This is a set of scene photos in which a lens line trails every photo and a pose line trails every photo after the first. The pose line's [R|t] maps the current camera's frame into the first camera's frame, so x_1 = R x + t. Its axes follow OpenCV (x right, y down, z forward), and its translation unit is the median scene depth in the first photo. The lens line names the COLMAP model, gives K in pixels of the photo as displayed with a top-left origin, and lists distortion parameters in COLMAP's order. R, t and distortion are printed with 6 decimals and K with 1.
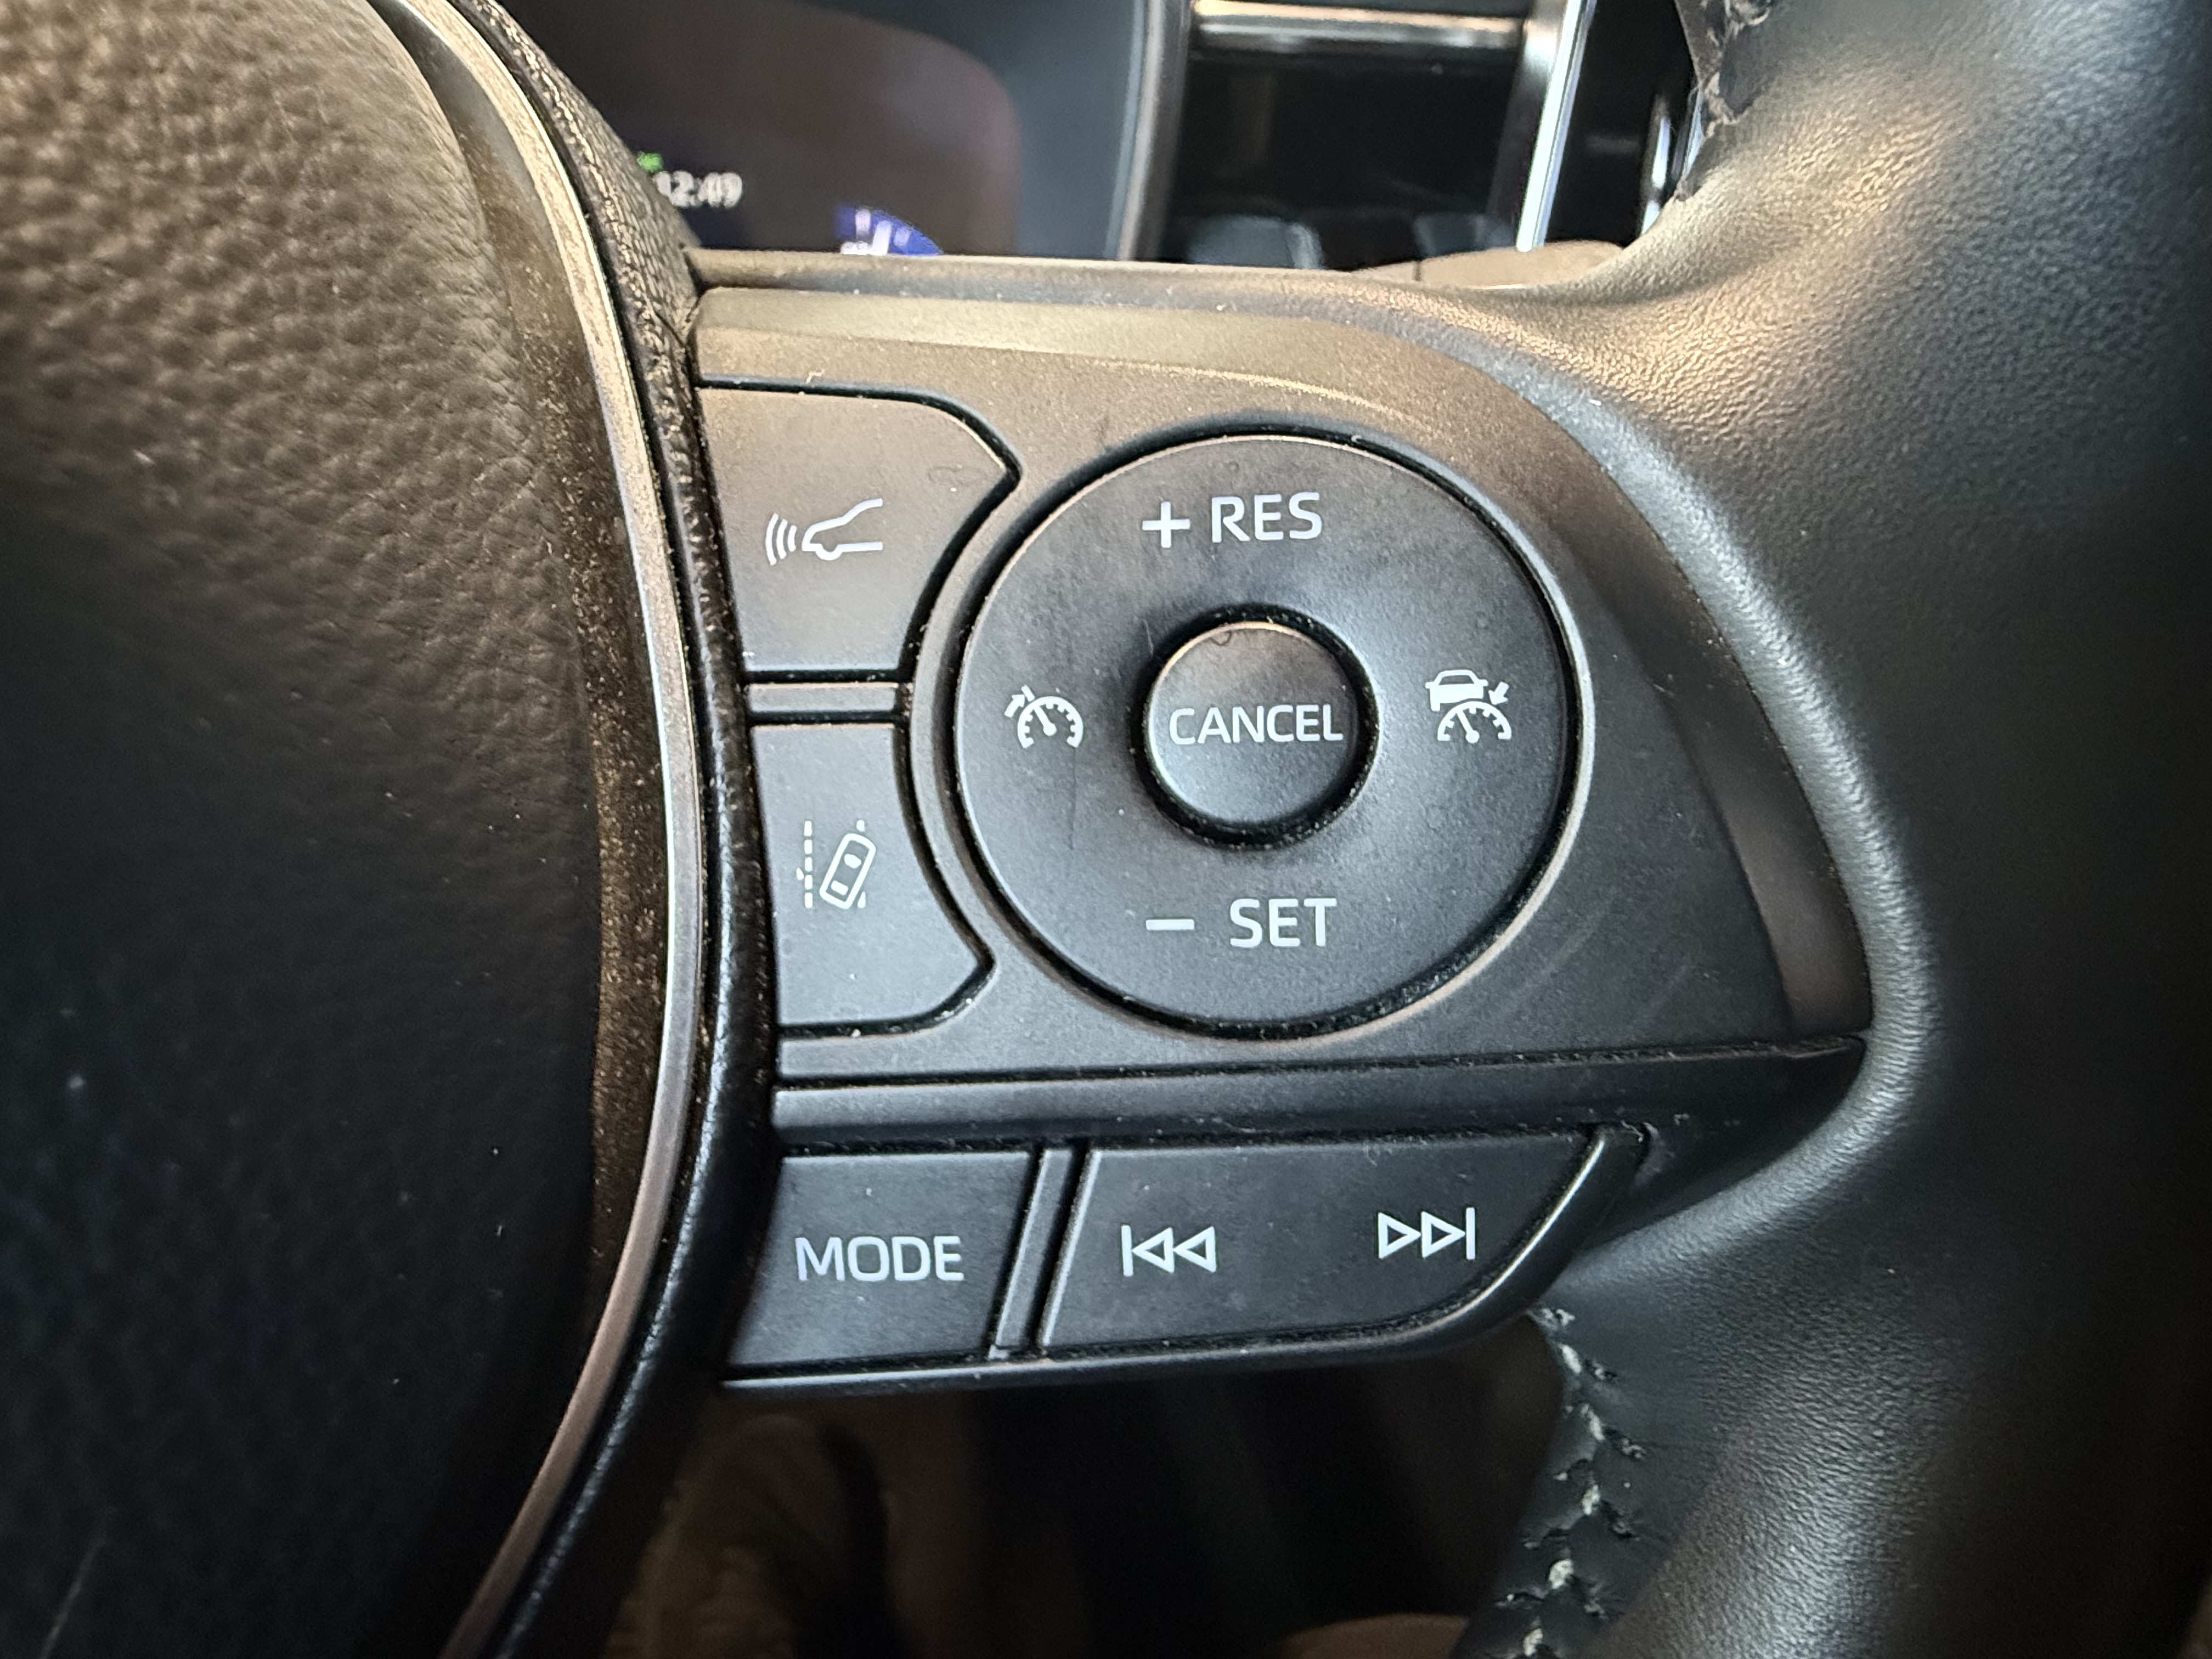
lens RADIAL K [[1163.2, 0, 1087.3], [0, 1163.2, 841.7], [0, 0, 1]] dist [0.002538, -0.003466]
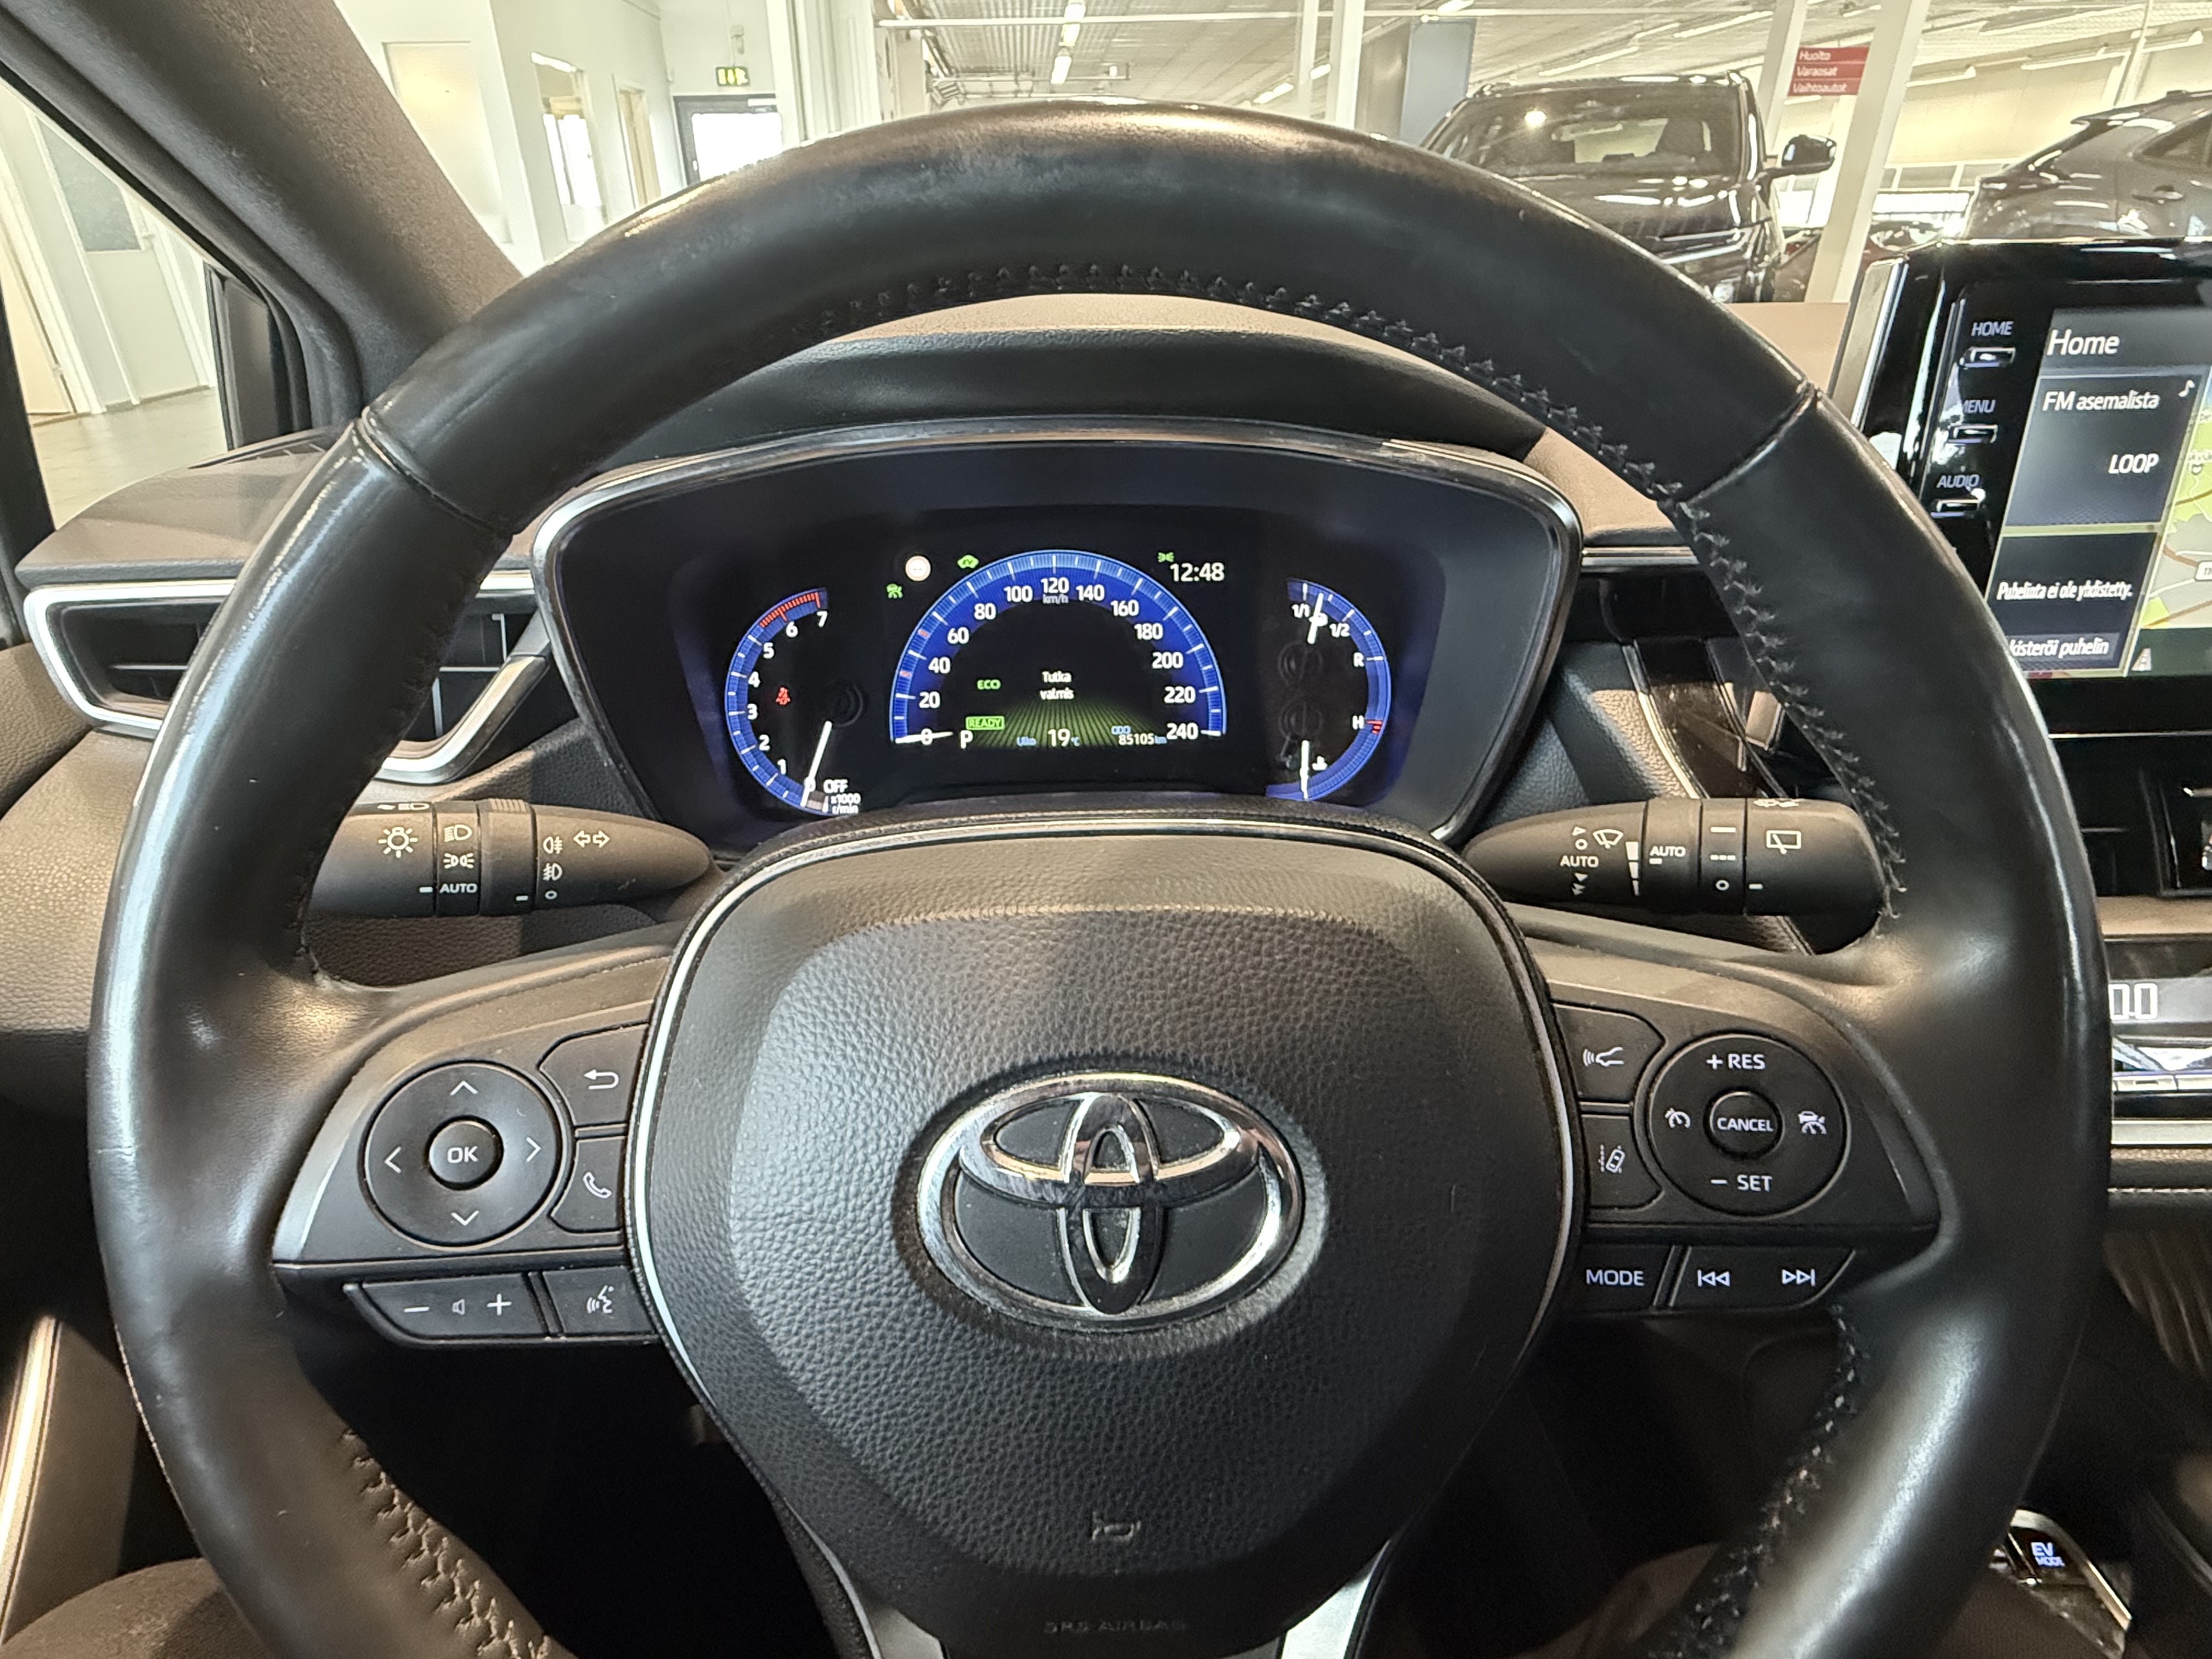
lens RADIAL K [[1163.2, 0, 1122.4], [0, 1163.2, 834.8], [0, 0, 1]] dist [0.002538, -0.003466]
pose [[0.992839, -0.000787, -0.119459, -1.192194], [-0.003109, 0.999469, -0.032426, -0.786073], [0.119421, 0.032565, 0.992309, -2.492270]]
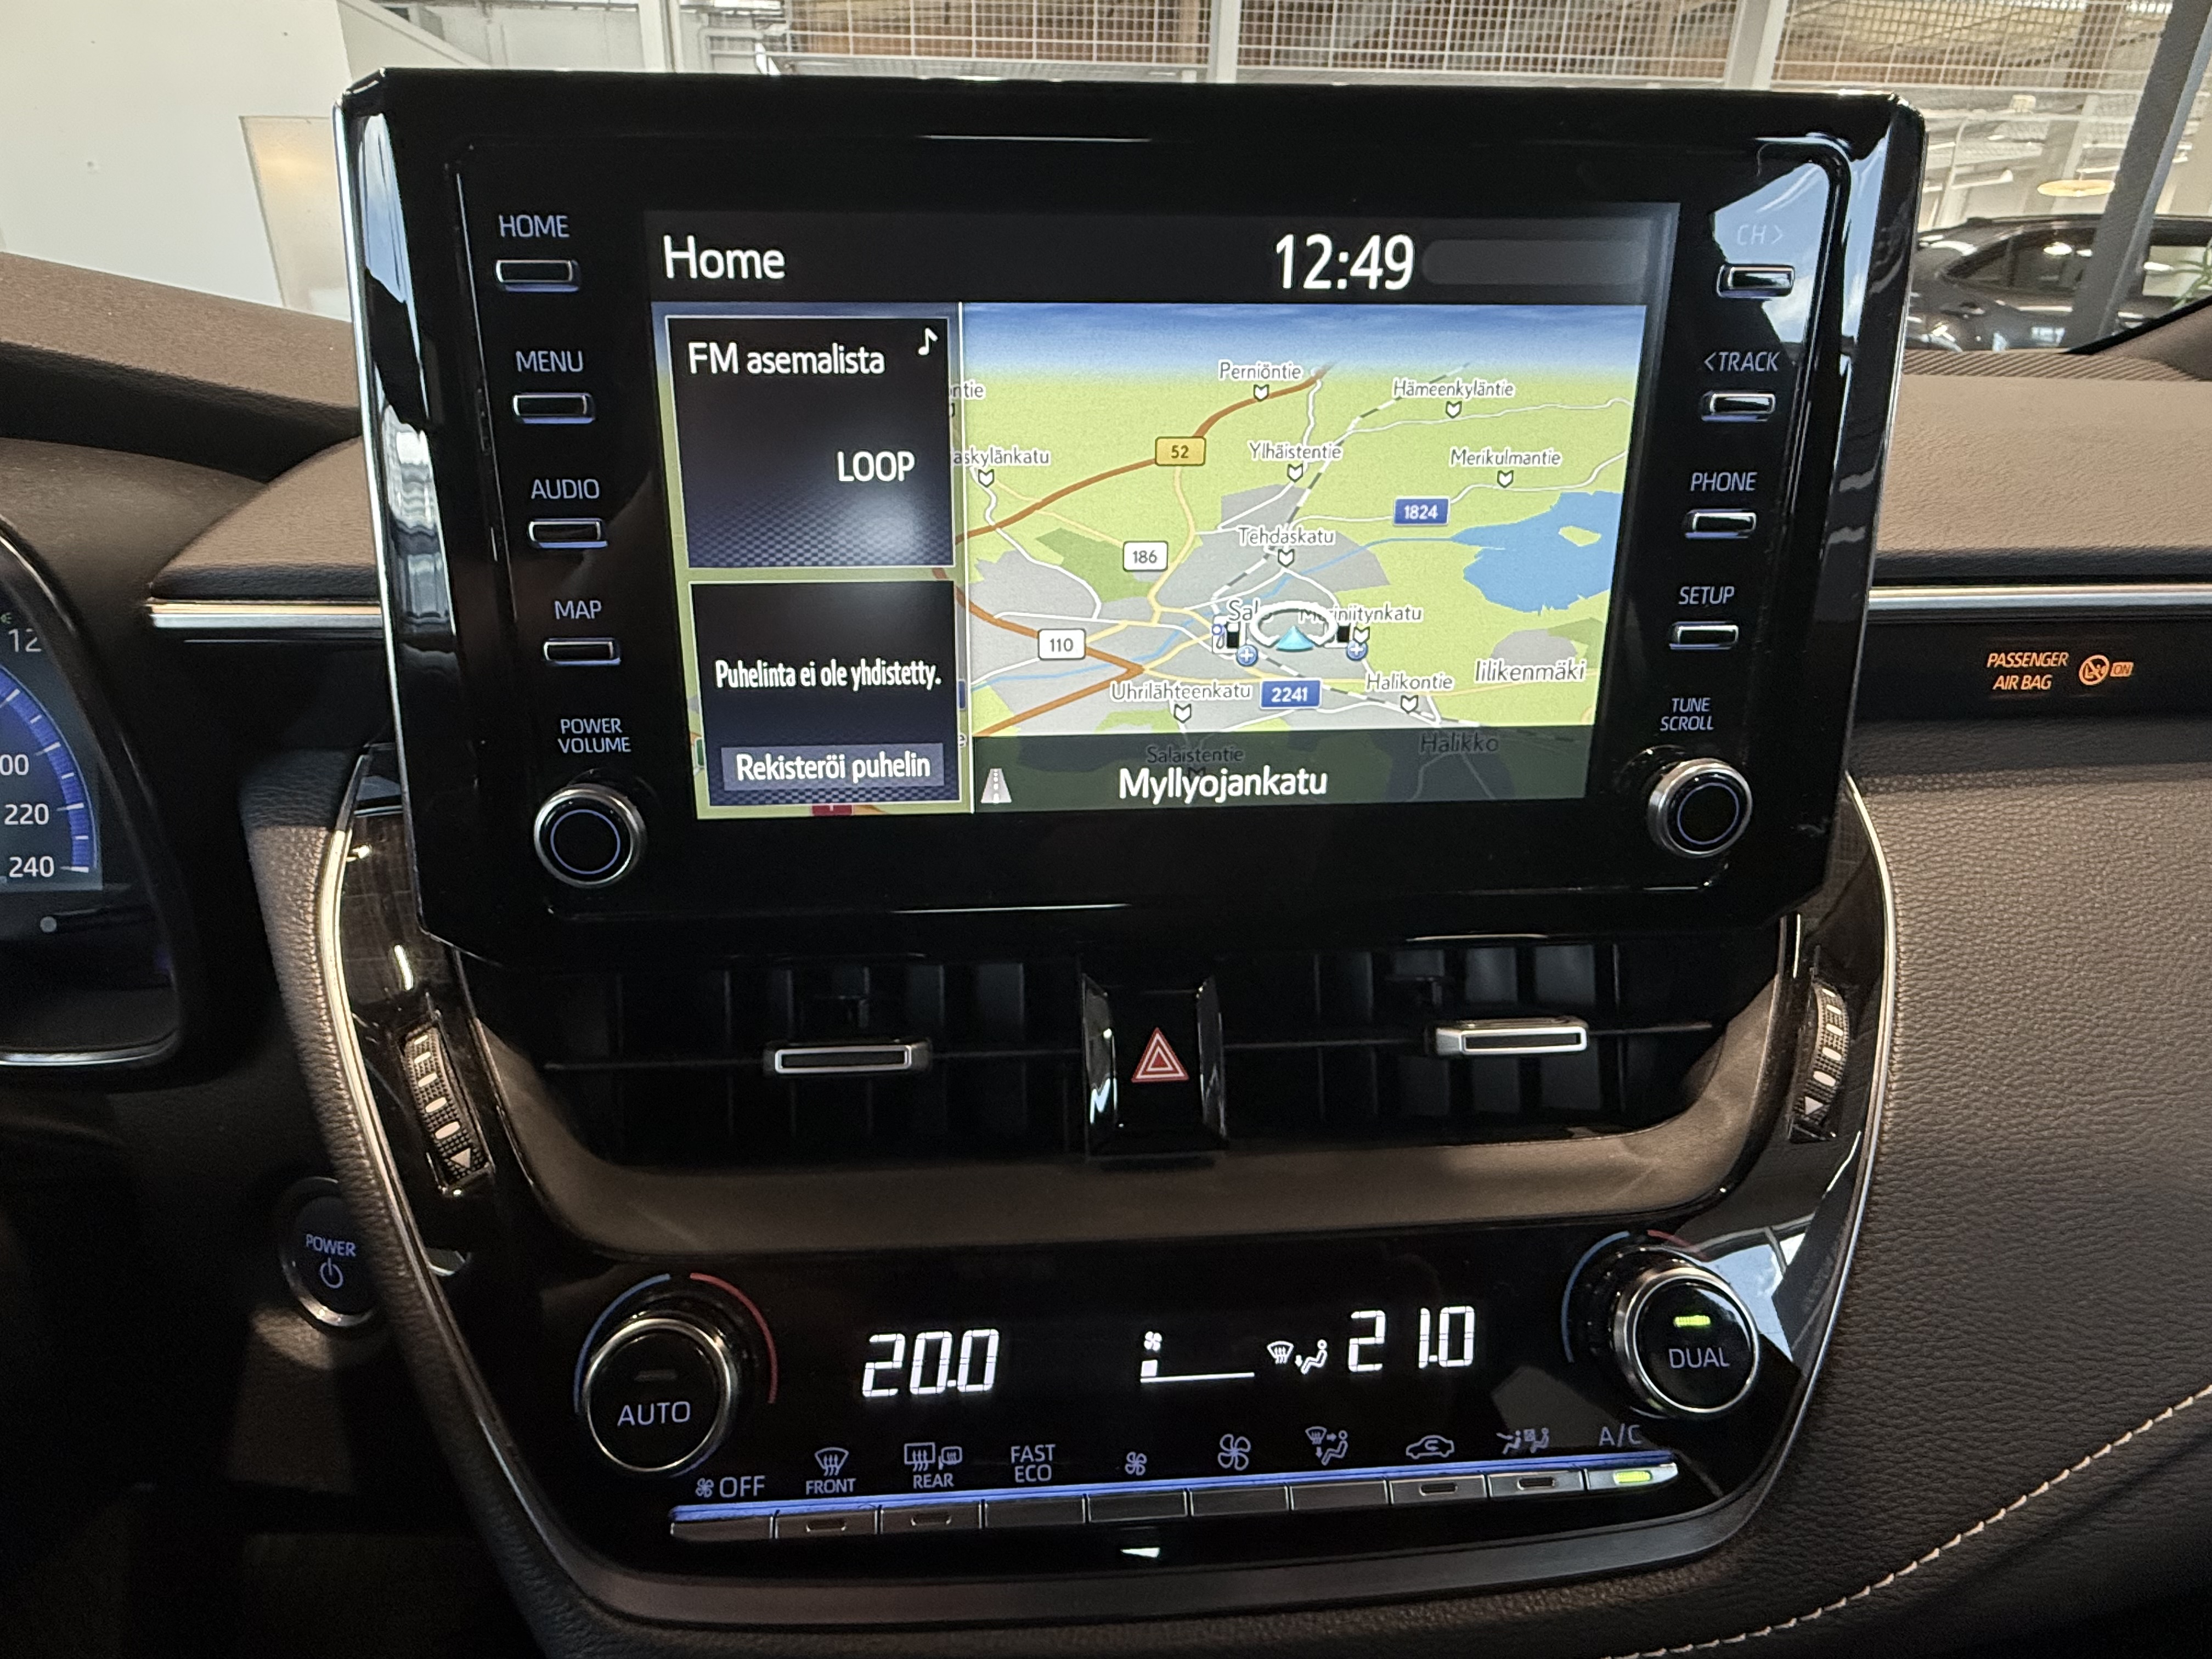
lens RADIAL K [[1163.2, 0, 1096.2], [0, 1163.2, 833.7], [0, 0, 1]] dist [0.002538, -0.003466]
pose [[0.998059, -0.008831, -0.061652, 3.381571], [0.002636, 0.994998, -0.099863, -1.320850], [0.062225, 0.099507, 0.993089, 0.135125]]
